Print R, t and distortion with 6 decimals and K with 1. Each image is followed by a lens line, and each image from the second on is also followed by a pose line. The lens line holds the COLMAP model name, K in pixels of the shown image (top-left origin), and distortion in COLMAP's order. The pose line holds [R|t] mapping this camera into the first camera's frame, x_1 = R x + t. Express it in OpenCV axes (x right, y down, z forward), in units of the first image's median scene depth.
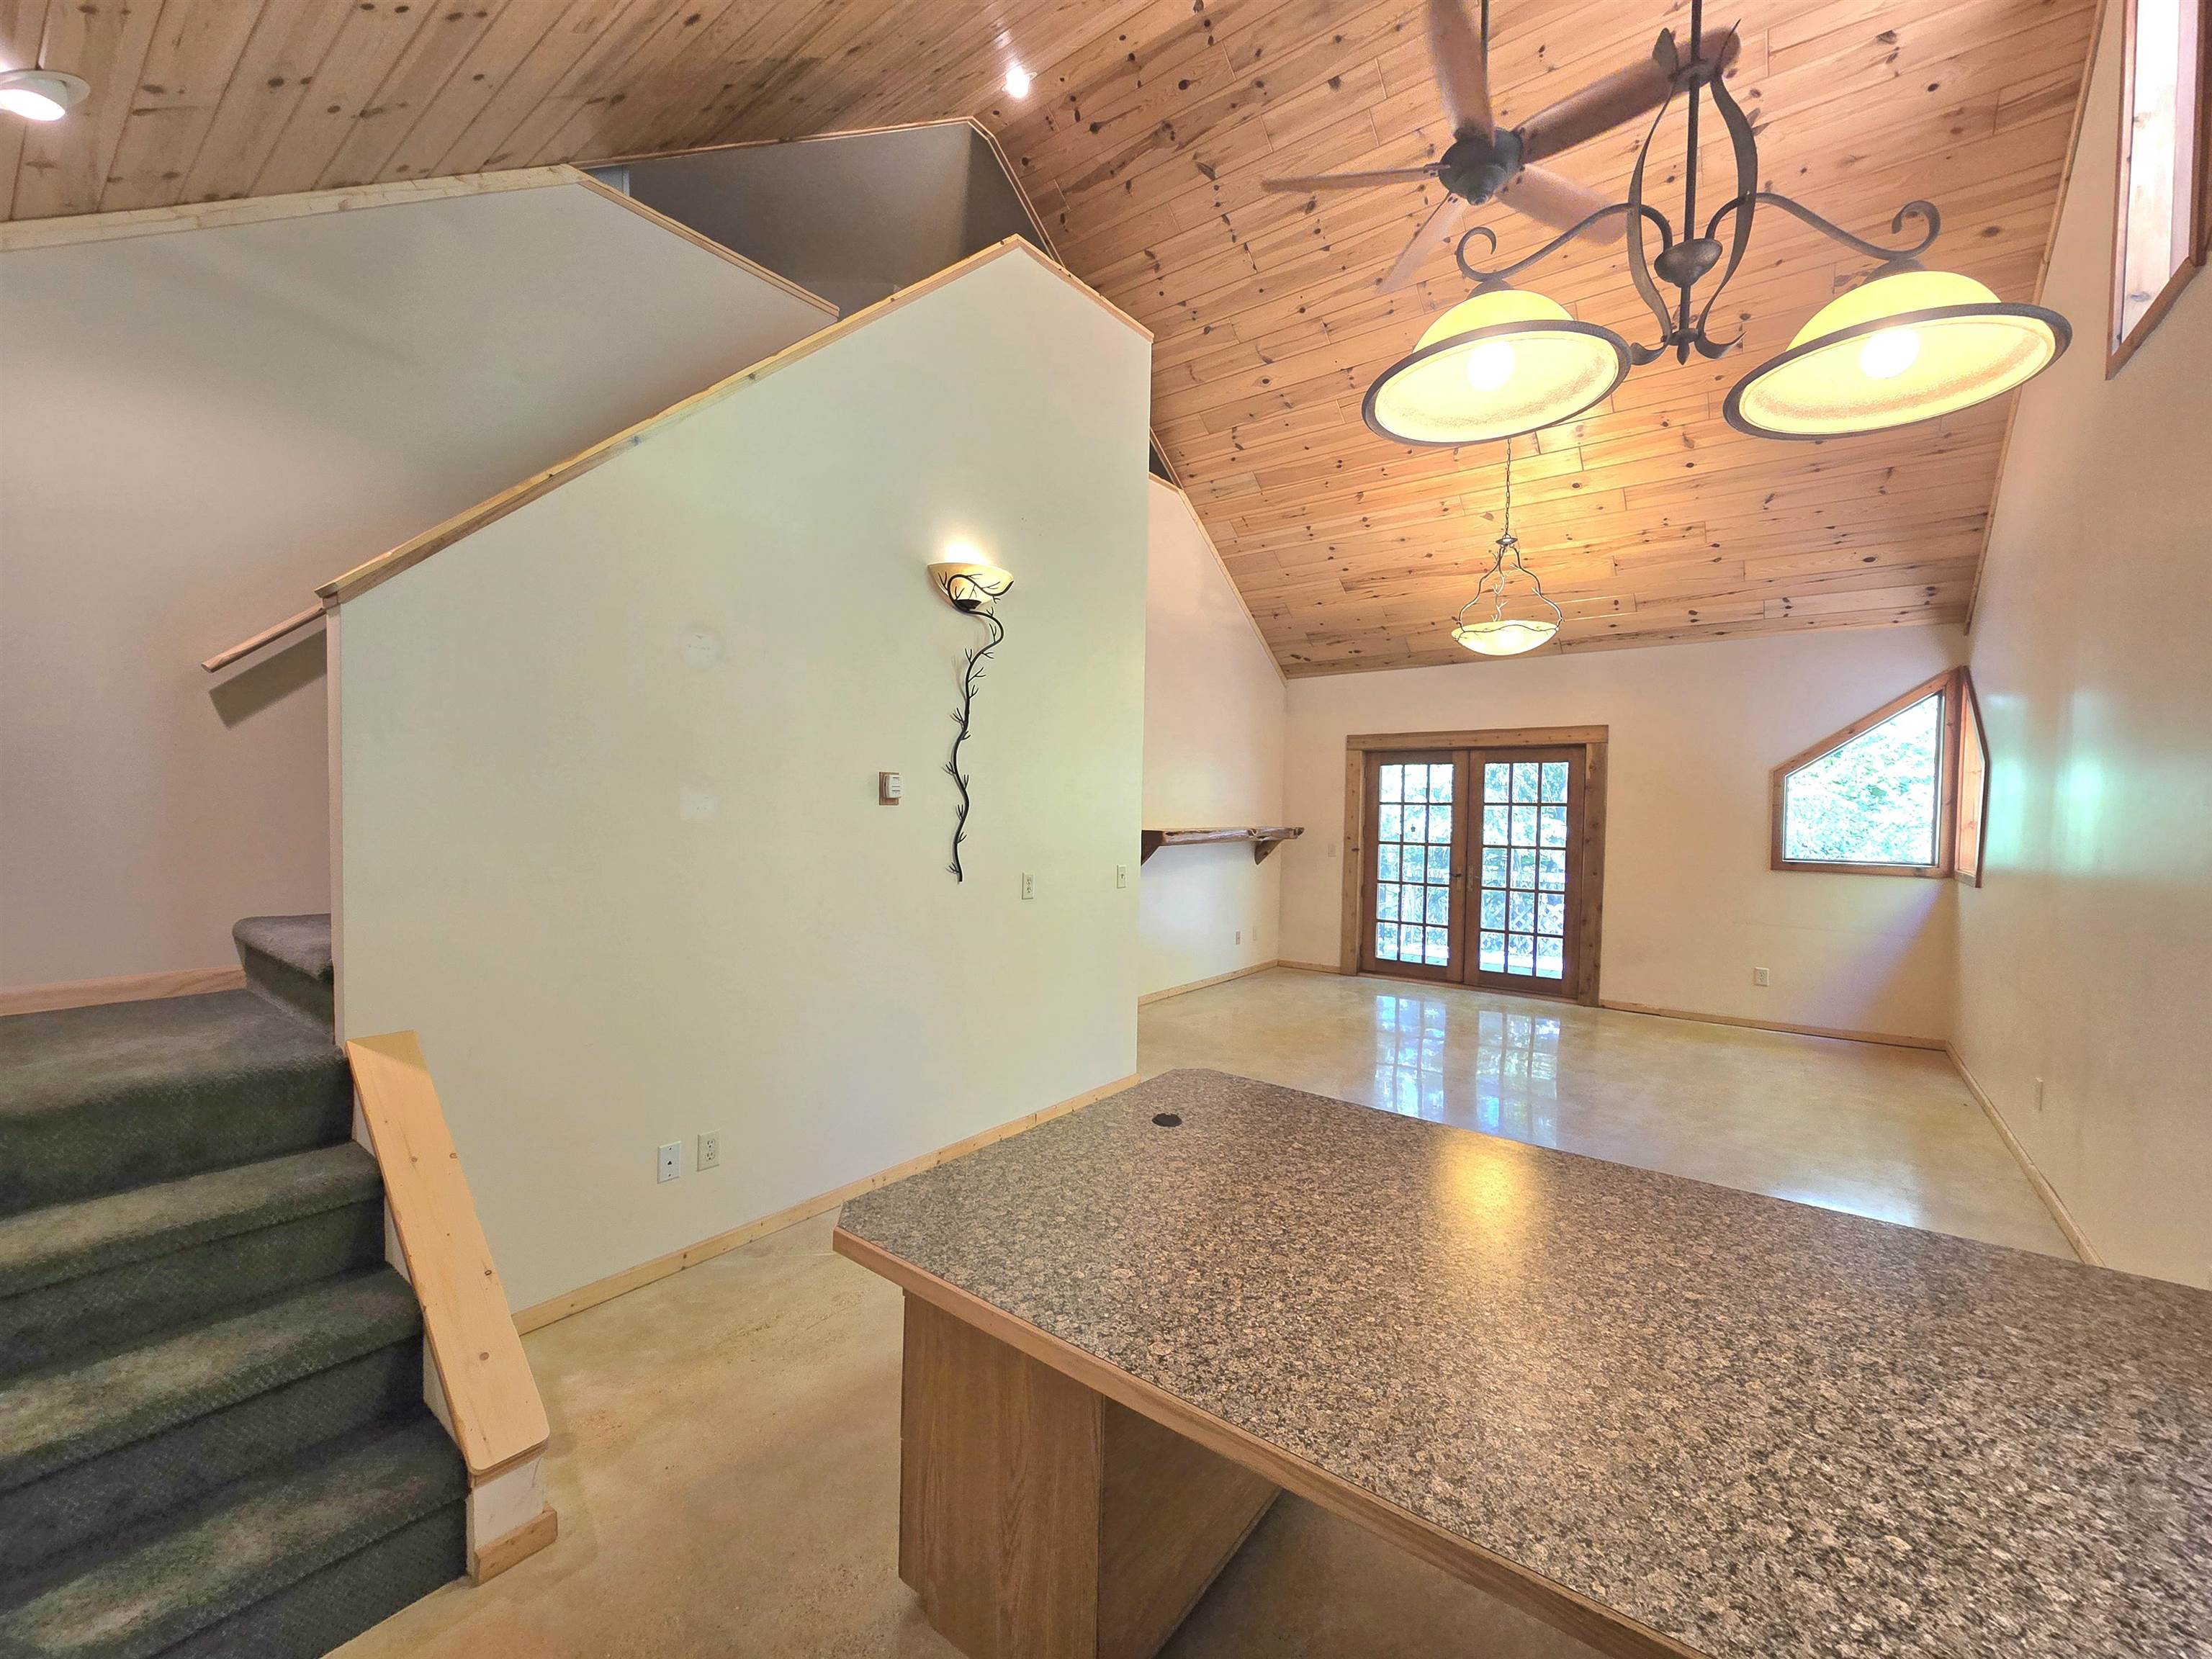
lens RADIAL K [[910.4, 0, 1090.3], [0, 910.4, 836.7], [0, 0, 1]] dist [-0.007526, 0.001760]
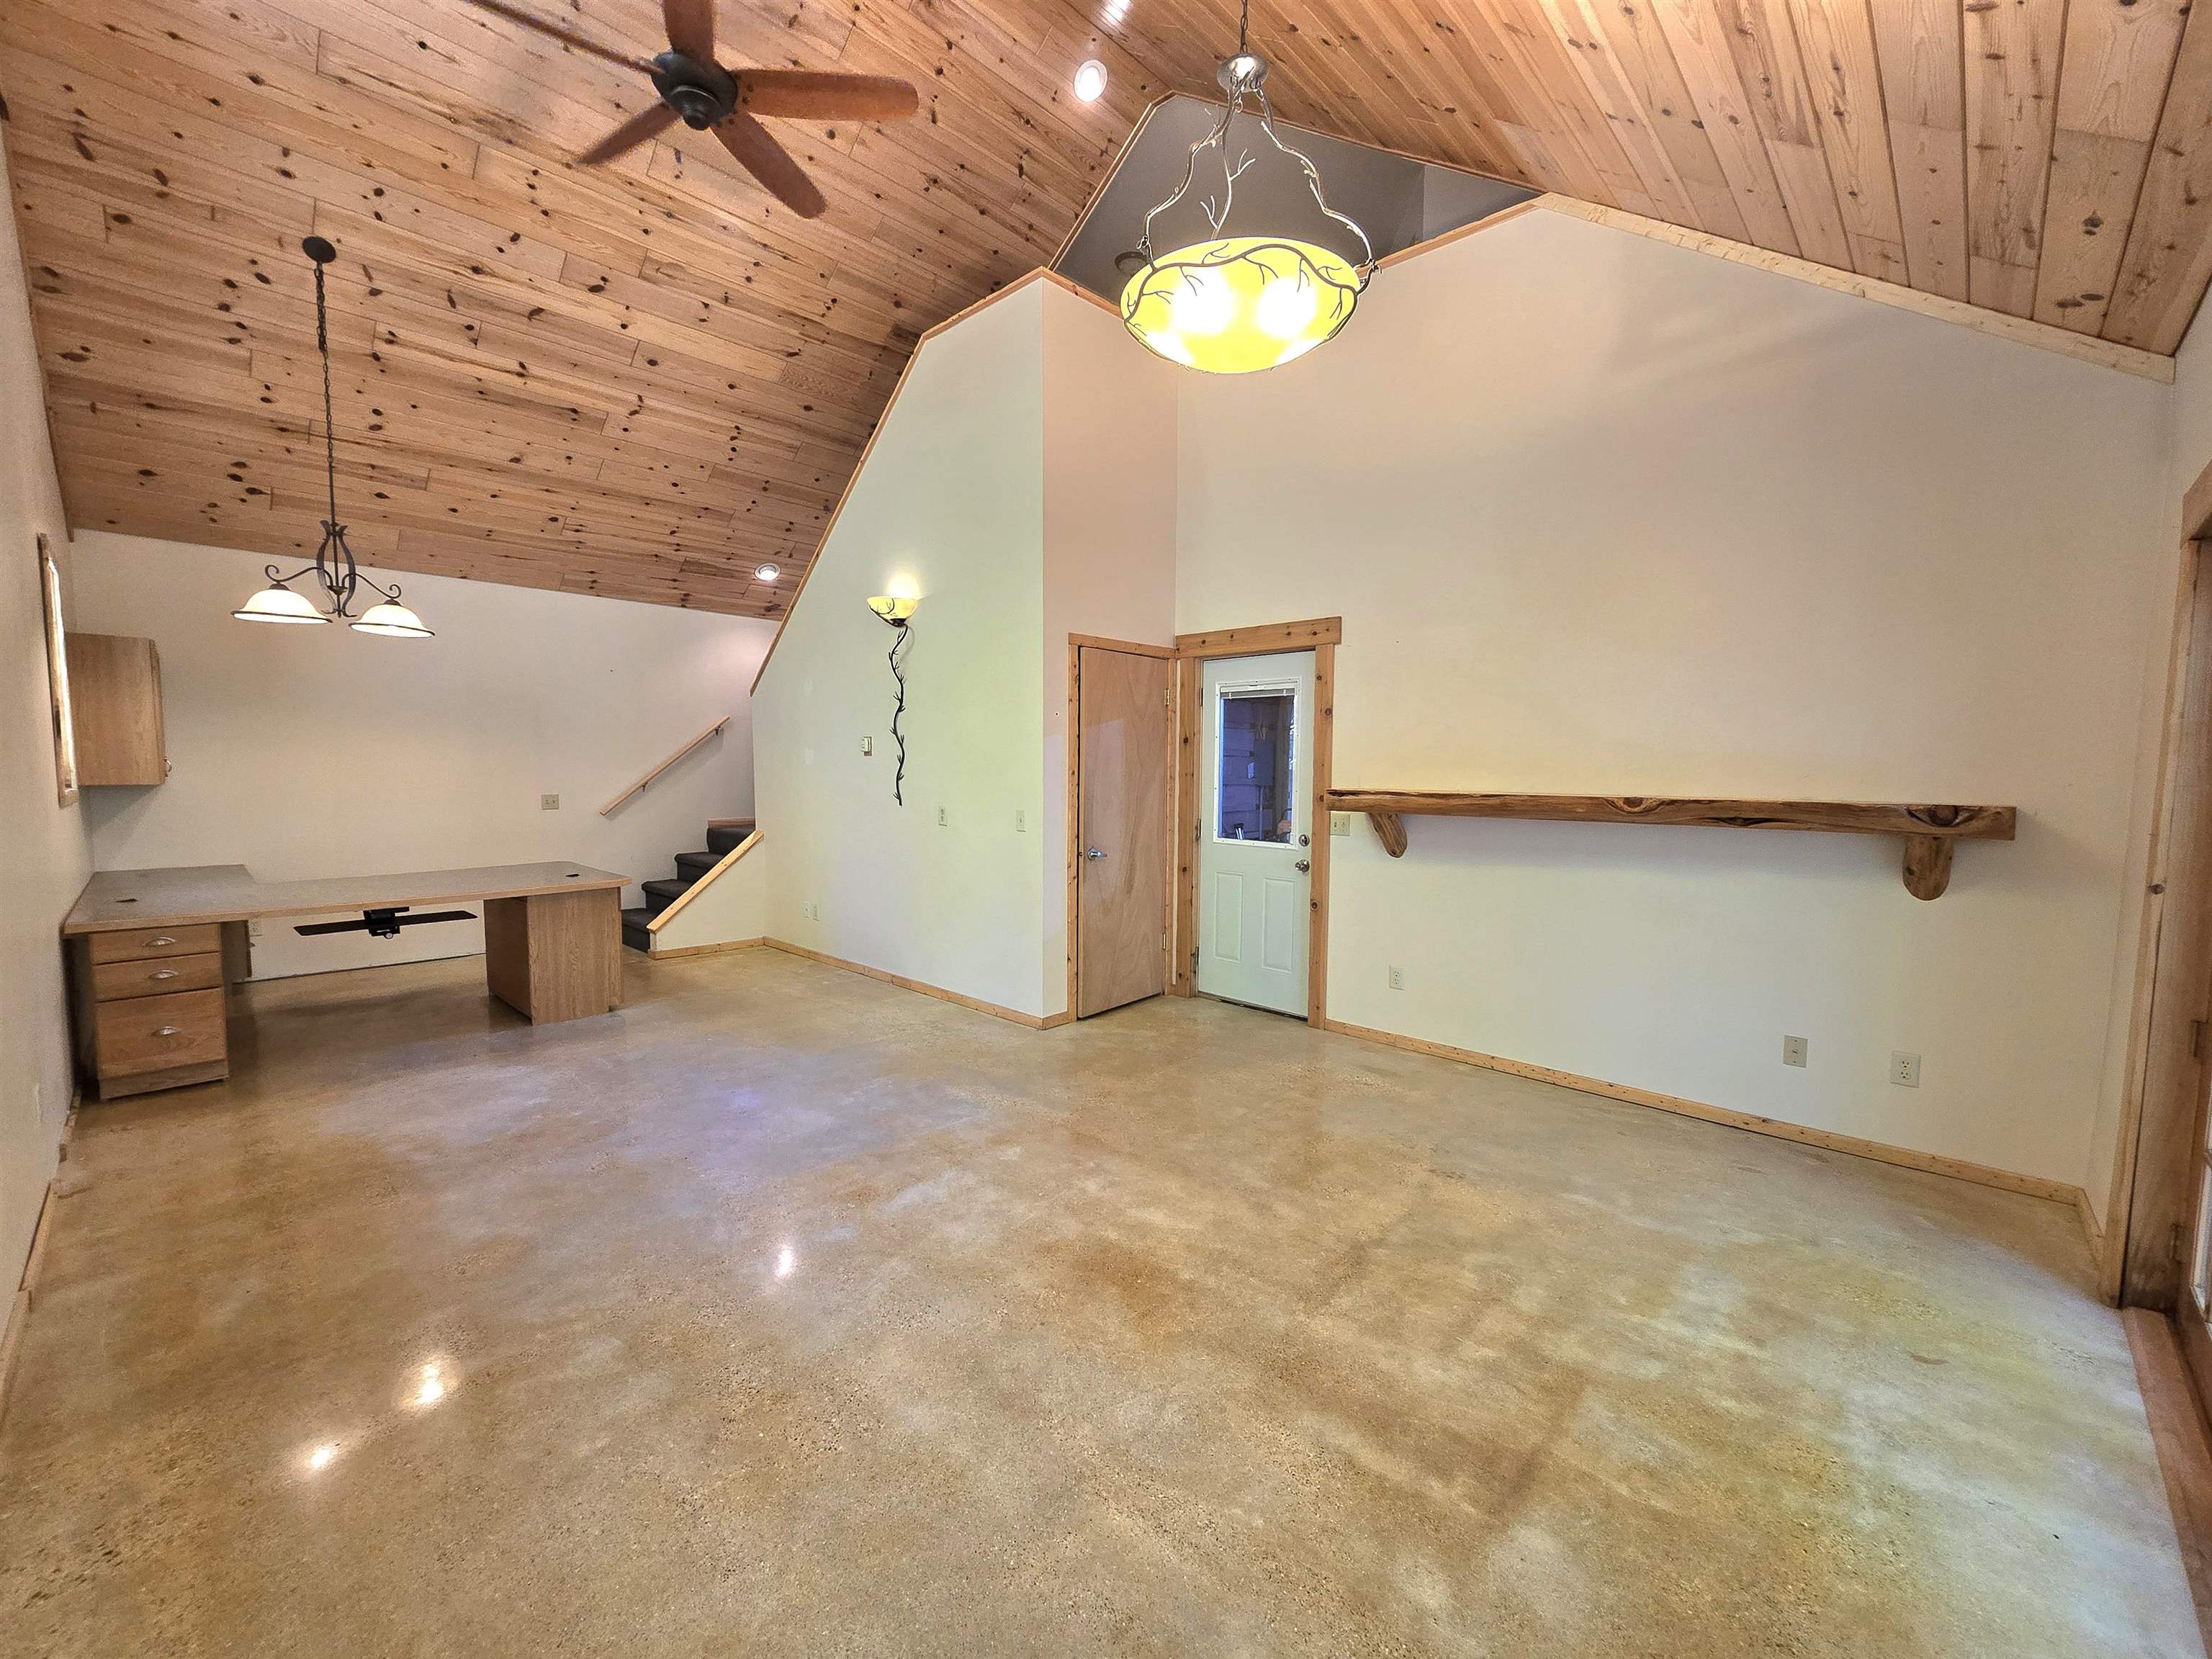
lens RADIAL K [[910.4, 0, 1092.2], [0, 910.4, 836.1], [0, 0, 1]] dist [-0.007526, 0.001760]
pose [[-0.118519, 0.059903, -0.991143, 0.750181], [-0.044057, 0.996878, 0.065517, -0.007377], [0.991974, 0.051431, -0.115510, 0.839868]]
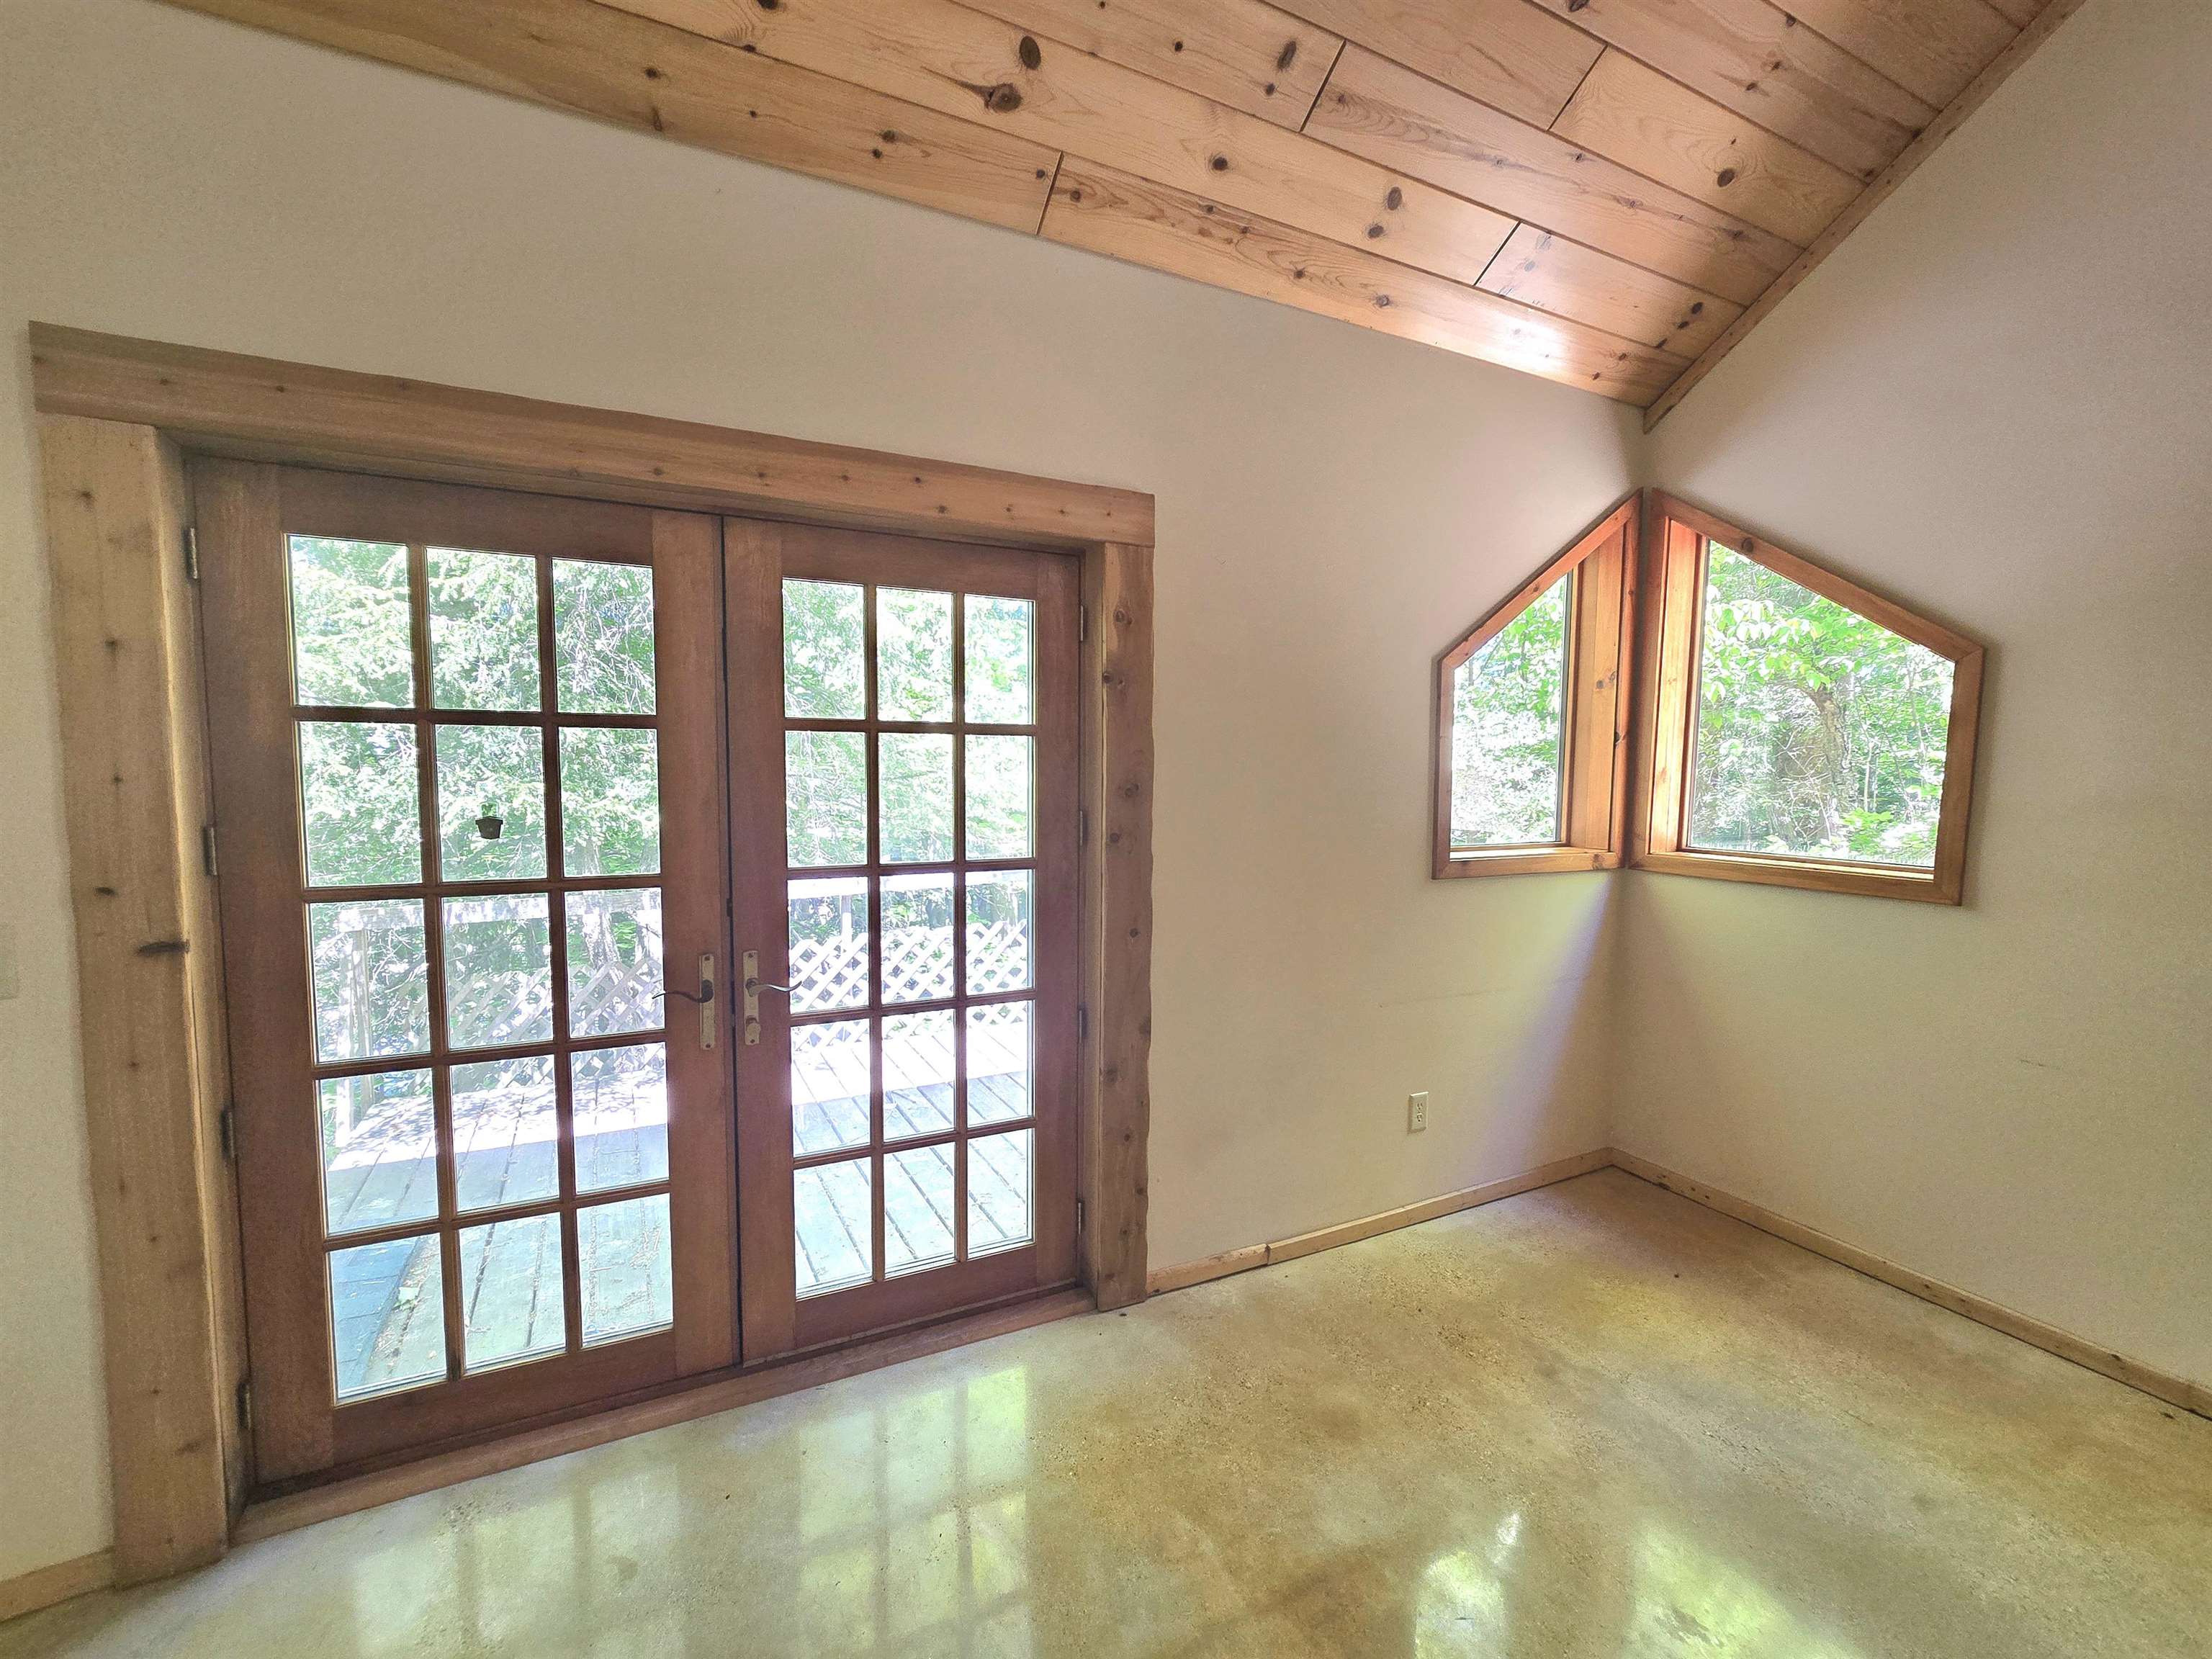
lens RADIAL K [[910.4, 0, 1095.3], [0, 910.4, 831.6], [0, 0, 1]] dist [-0.007526, 0.001760]
pose [[0.444104, -0.076280, 0.892722, 0.254127], [0.027579, 0.997061, 0.071475, -0.022768], [-0.895551, -0.007122, 0.444903, 0.890714]]
